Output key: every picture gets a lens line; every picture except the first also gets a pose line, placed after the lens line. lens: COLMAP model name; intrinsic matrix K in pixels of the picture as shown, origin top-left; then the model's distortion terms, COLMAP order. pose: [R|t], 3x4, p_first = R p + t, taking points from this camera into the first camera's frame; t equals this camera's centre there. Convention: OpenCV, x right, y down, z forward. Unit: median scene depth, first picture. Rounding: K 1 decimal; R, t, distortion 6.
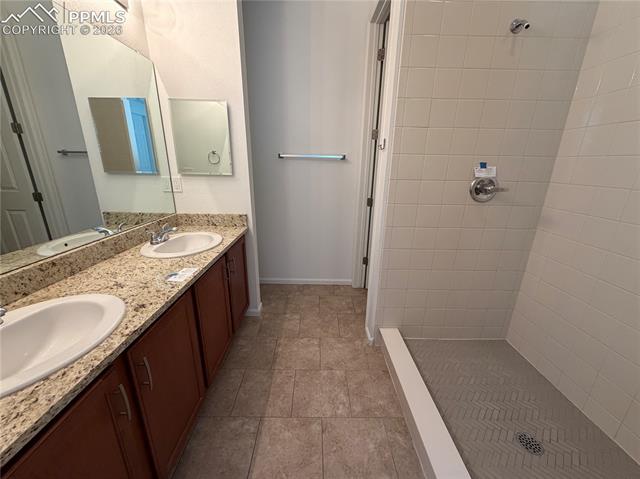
lens RADIAL K [[255.2, 0, 318.5], [0, 255.2, 241.0], [0, 0, 1]] dist [-0.000034, 0.000068]
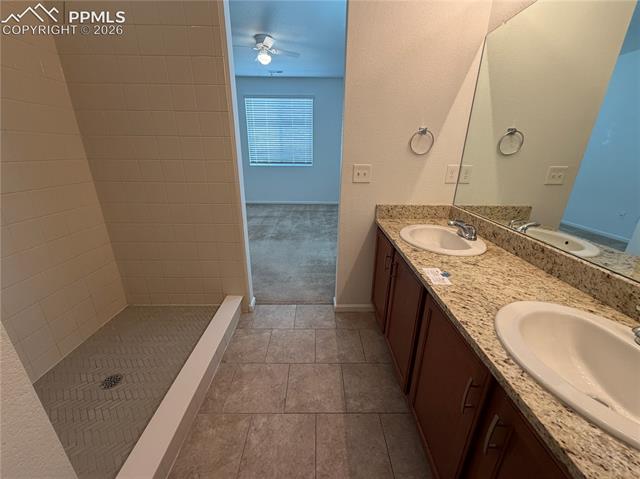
lens RADIAL K [[255.2, 0, 318.5], [0, 255.2, 241.0], [0, 0, 1]] dist [-0.000034, 0.000068]
pose [[-0.999683, -0.024056, -0.007454, -0.109624], [-0.023693, 0.797996, 0.602196, -0.480684], [-0.008539, 0.602182, -0.798313, 1.609910]]
